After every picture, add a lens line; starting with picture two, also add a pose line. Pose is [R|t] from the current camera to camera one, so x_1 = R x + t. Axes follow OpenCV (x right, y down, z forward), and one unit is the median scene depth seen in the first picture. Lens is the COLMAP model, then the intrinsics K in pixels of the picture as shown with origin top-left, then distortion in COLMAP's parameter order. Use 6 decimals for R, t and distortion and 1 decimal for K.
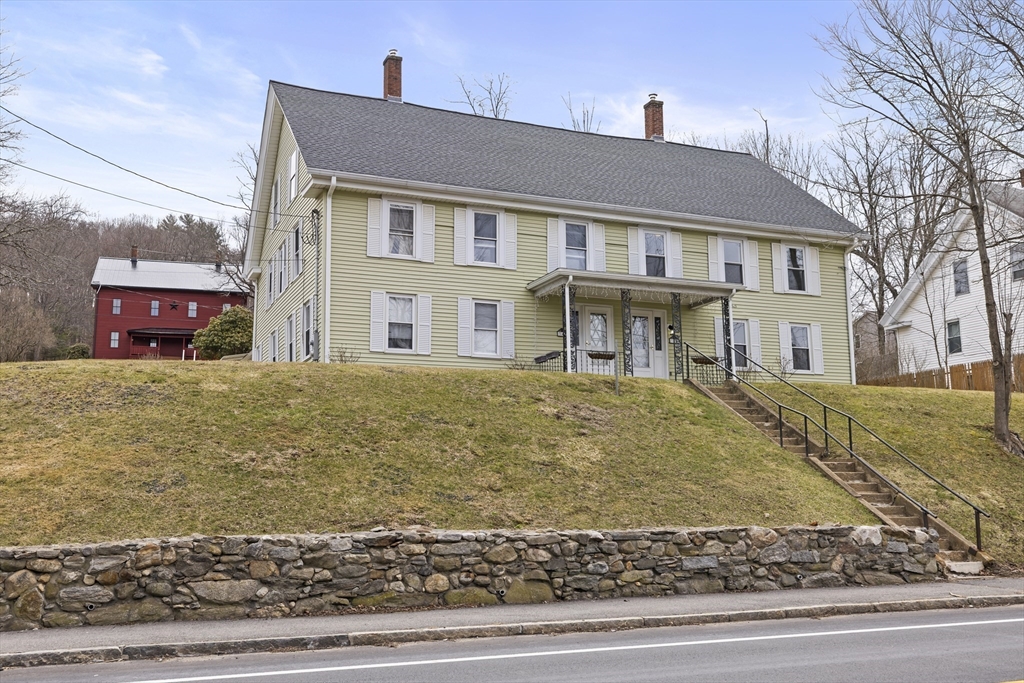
lens RADIAL K [[1031.8, 0, 512.3], [0, 1031.8, 341.3], [0, 0, 1]] dist [0.005883, 0.000000]
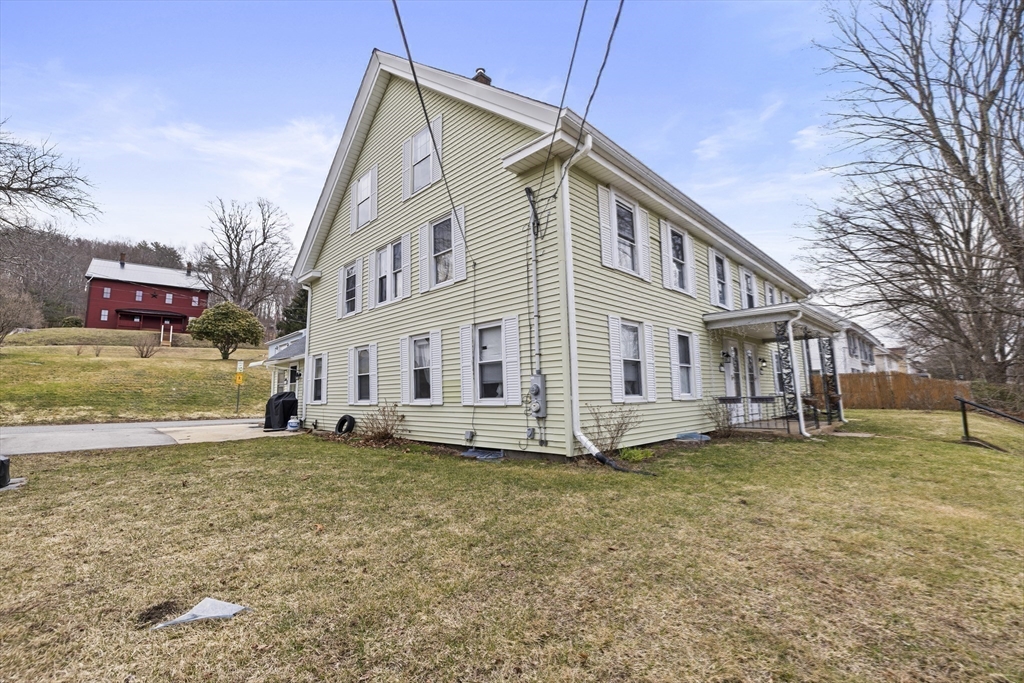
lens RADIAL K [[444.5, 0, 509.1], [0, 444.5, 341.5], [0, 0, 1]] dist [0.001142, 0.000634]
pose [[0.928465, 0.041978, 0.369041, -0.082248], [-0.053773, 0.998317, 0.021731, -0.008991], [-0.367508, -0.040021, 0.929159, 0.197201]]
